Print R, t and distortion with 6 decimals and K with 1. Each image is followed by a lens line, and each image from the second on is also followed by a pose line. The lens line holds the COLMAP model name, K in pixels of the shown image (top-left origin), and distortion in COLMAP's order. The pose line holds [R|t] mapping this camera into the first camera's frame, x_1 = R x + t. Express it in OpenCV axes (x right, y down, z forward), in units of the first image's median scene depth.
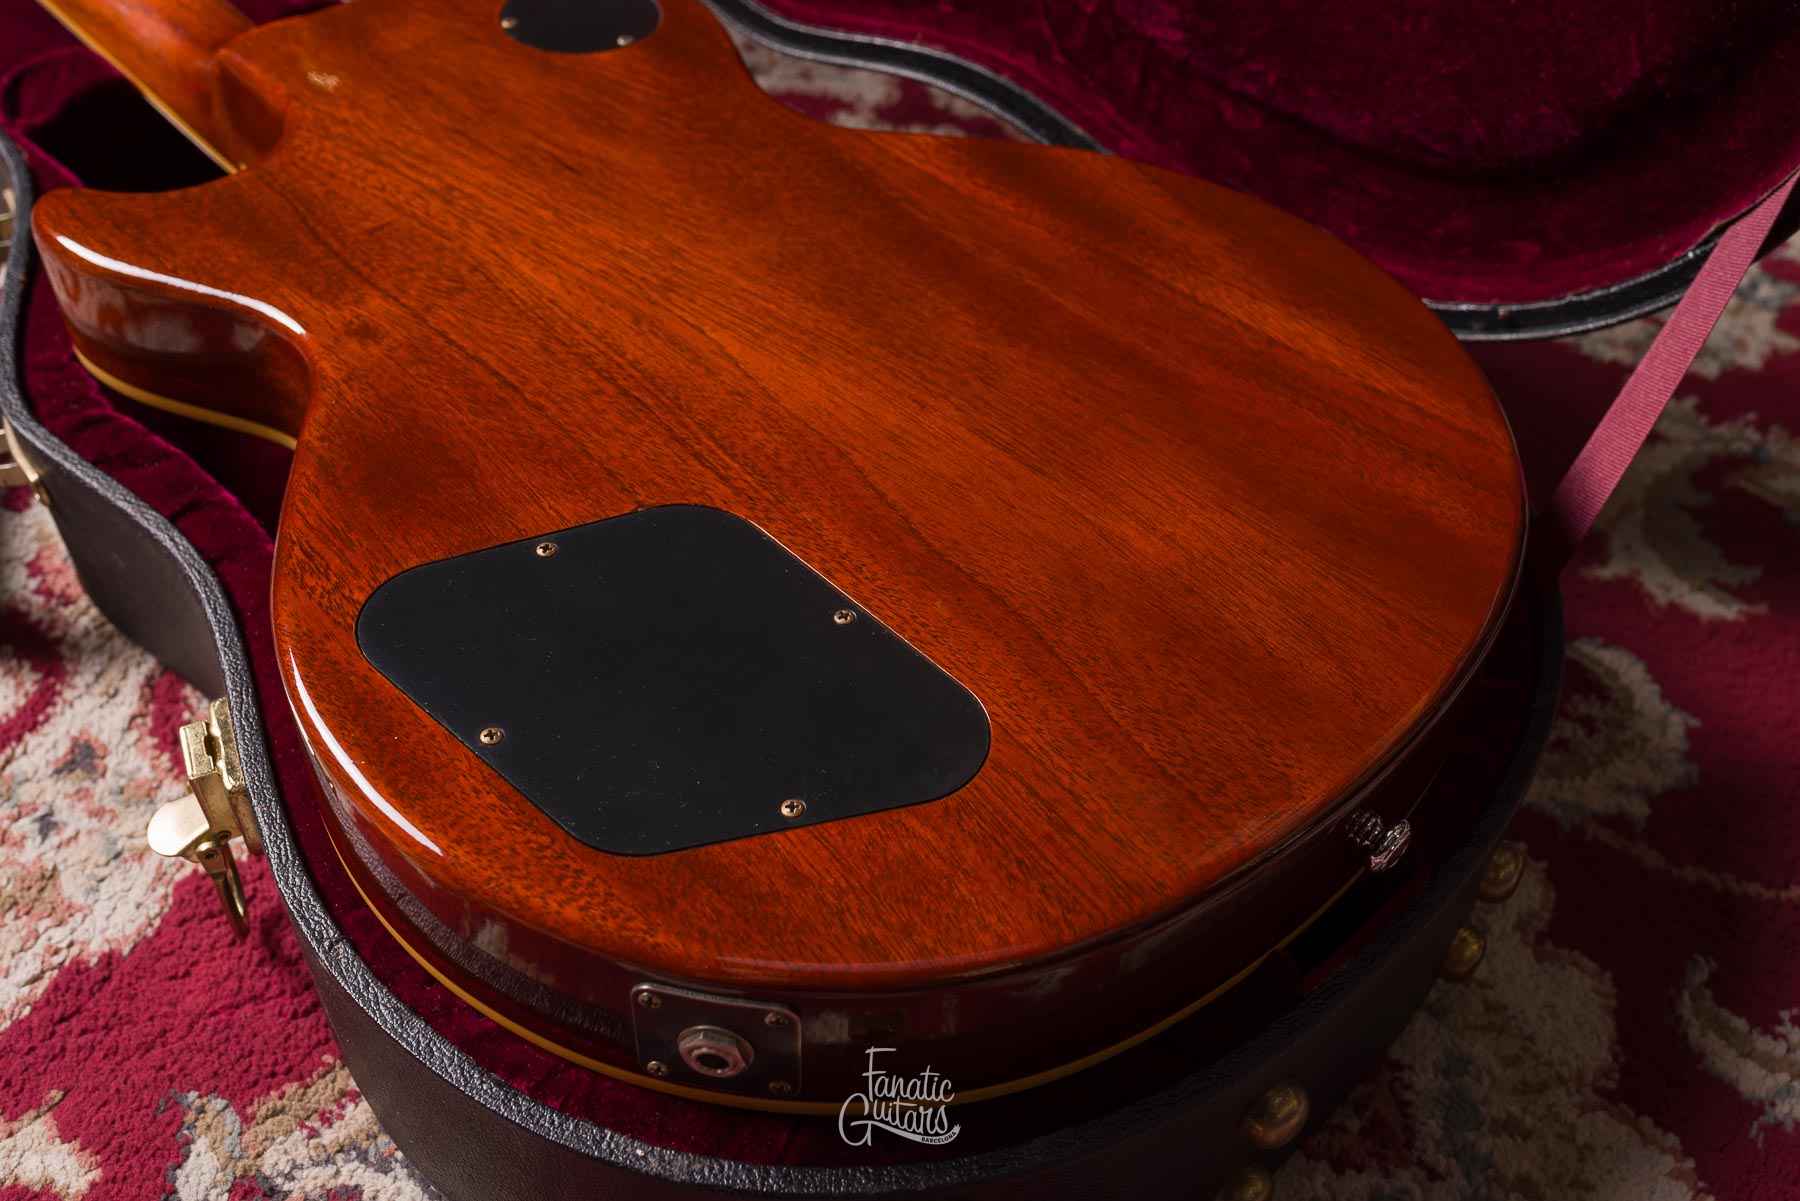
lens RADIAL K [[1774.1, 0, 901.5], [0, 1774.1, 594.5], [0, 0, 1]] dist [0.000995, -0.002800]
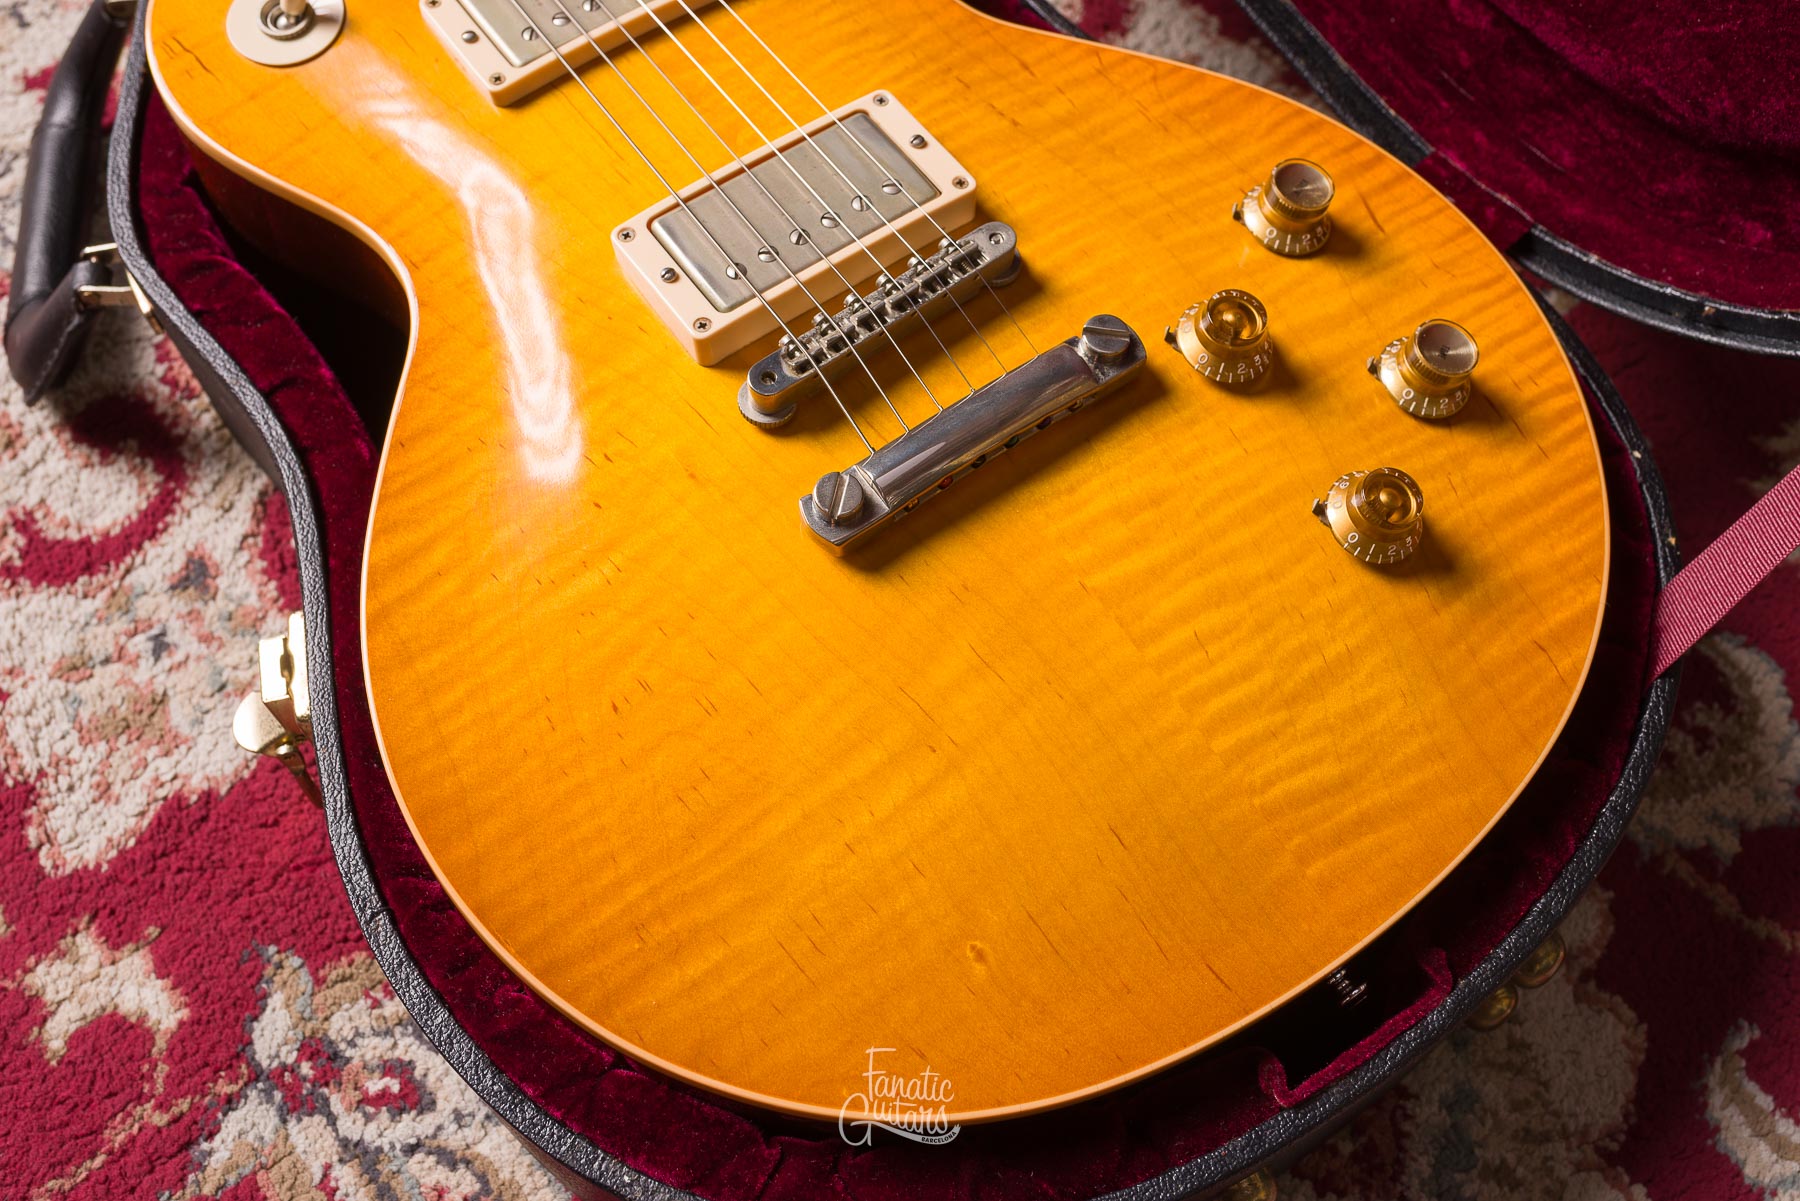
lens RADIAL K [[1764.0, 0, 903.5], [0, 1764.0, 602.0], [0, 0, 1]] dist [-0.001388, 0.003436]
pose [[0.985500, 0.141025, -0.094345, 0.052766], [-0.109089, 0.952513, 0.284286, -0.264563], [0.129956, -0.269872, 0.954086, 0.073239]]
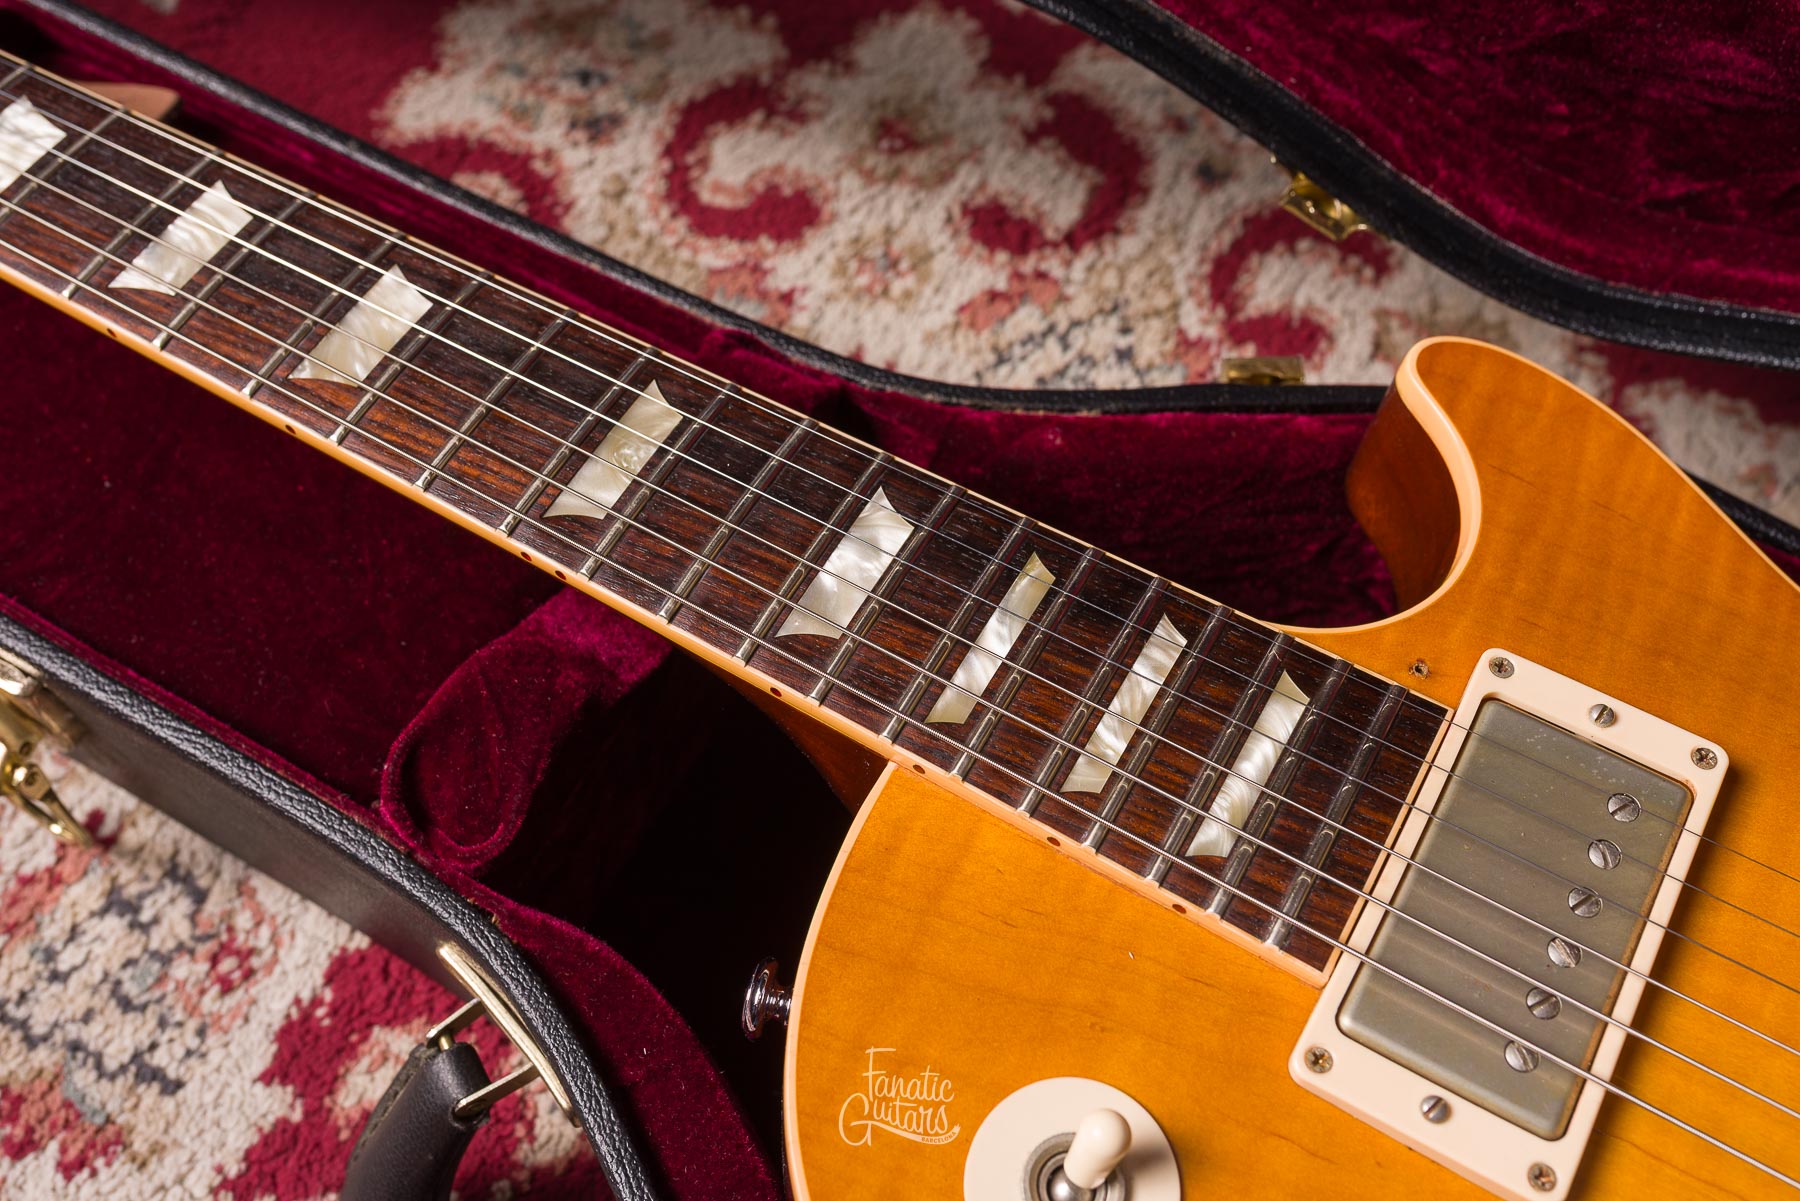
lens RADIAL K [[1798.1, 0, 906.3], [0, 1798.1, 600.3], [0, 0, 1]] dist [0.005183, -0.011948]
pose [[0.968594, -0.228427, 0.098214, -0.526874], [0.199107, 0.949140, 0.243907, -0.590982], [-0.148934, -0.216691, 0.964813, 0.612710]]
